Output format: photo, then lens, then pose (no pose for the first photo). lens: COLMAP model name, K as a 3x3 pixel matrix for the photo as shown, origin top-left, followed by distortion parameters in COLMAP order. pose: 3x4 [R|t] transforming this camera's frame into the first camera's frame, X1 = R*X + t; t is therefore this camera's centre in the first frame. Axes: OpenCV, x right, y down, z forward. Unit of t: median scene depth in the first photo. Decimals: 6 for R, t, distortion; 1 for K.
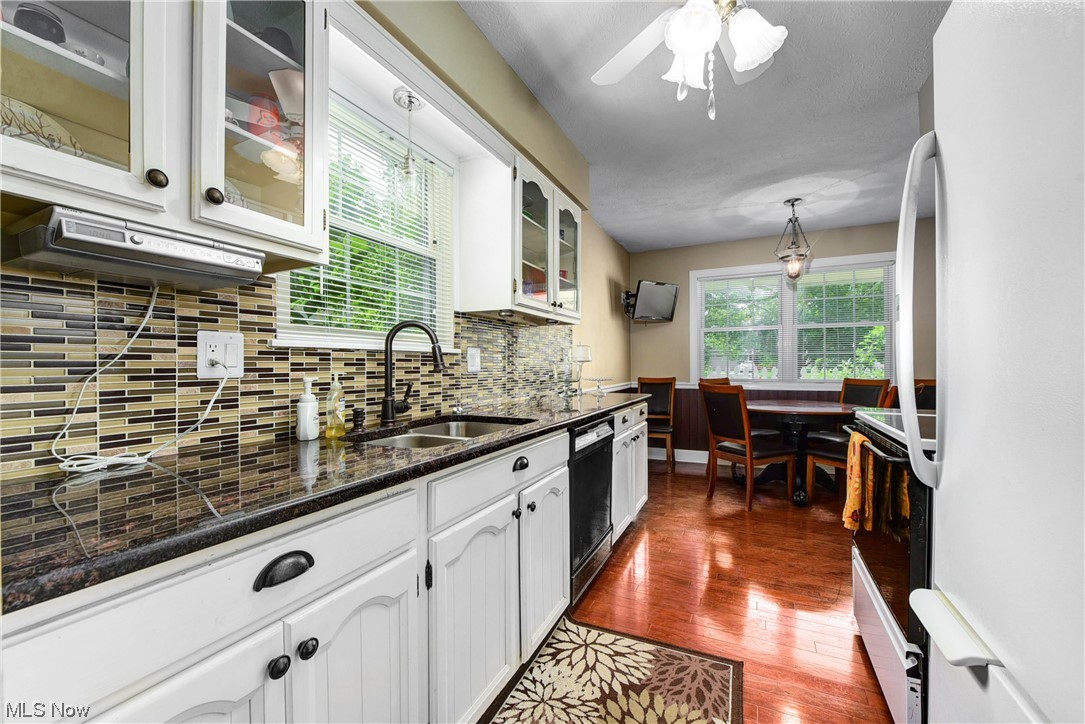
lens RADIAL K [[434.0, 0, 543.9], [0, 434.0, 365.8], [0, 0, 1]] dist [-0.014332, 0.002515]
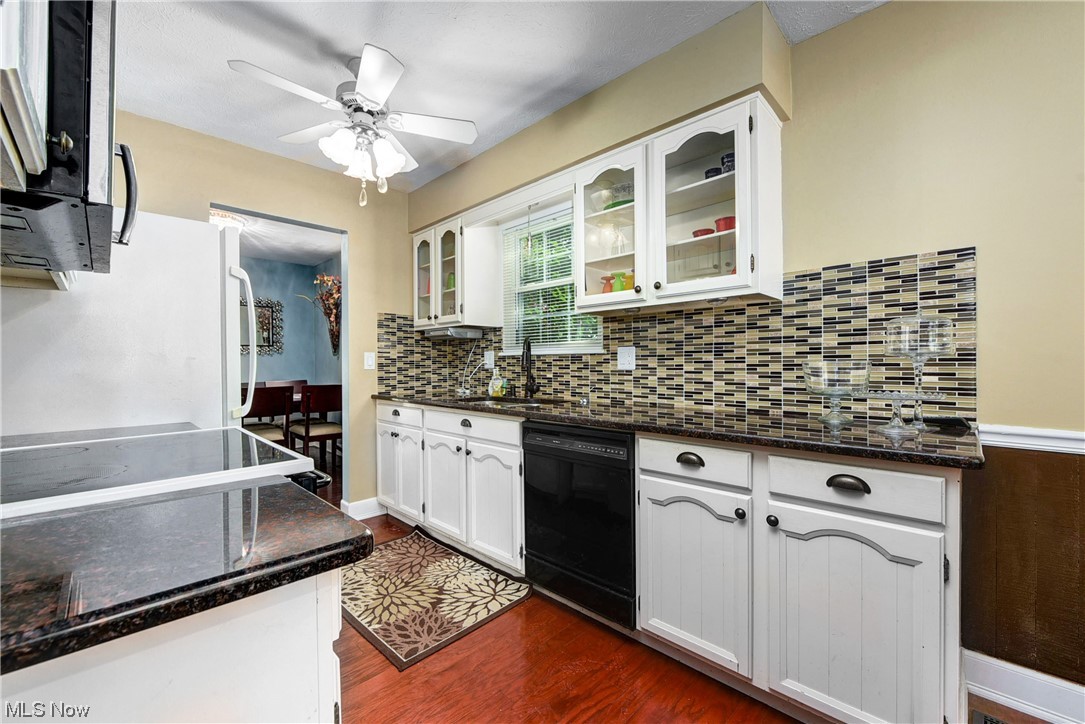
lens RADIAL K [[434.0, 0, 543.9], [0, 434.0, 365.8], [0, 0, 1]] dist [-0.014332, 0.002515]
pose [[-0.320389, 0.007920, -0.947253, 1.301890], [0.001867, 0.999968, 0.007729, -0.005485], [0.947284, 0.000707, -0.320393, 1.653185]]
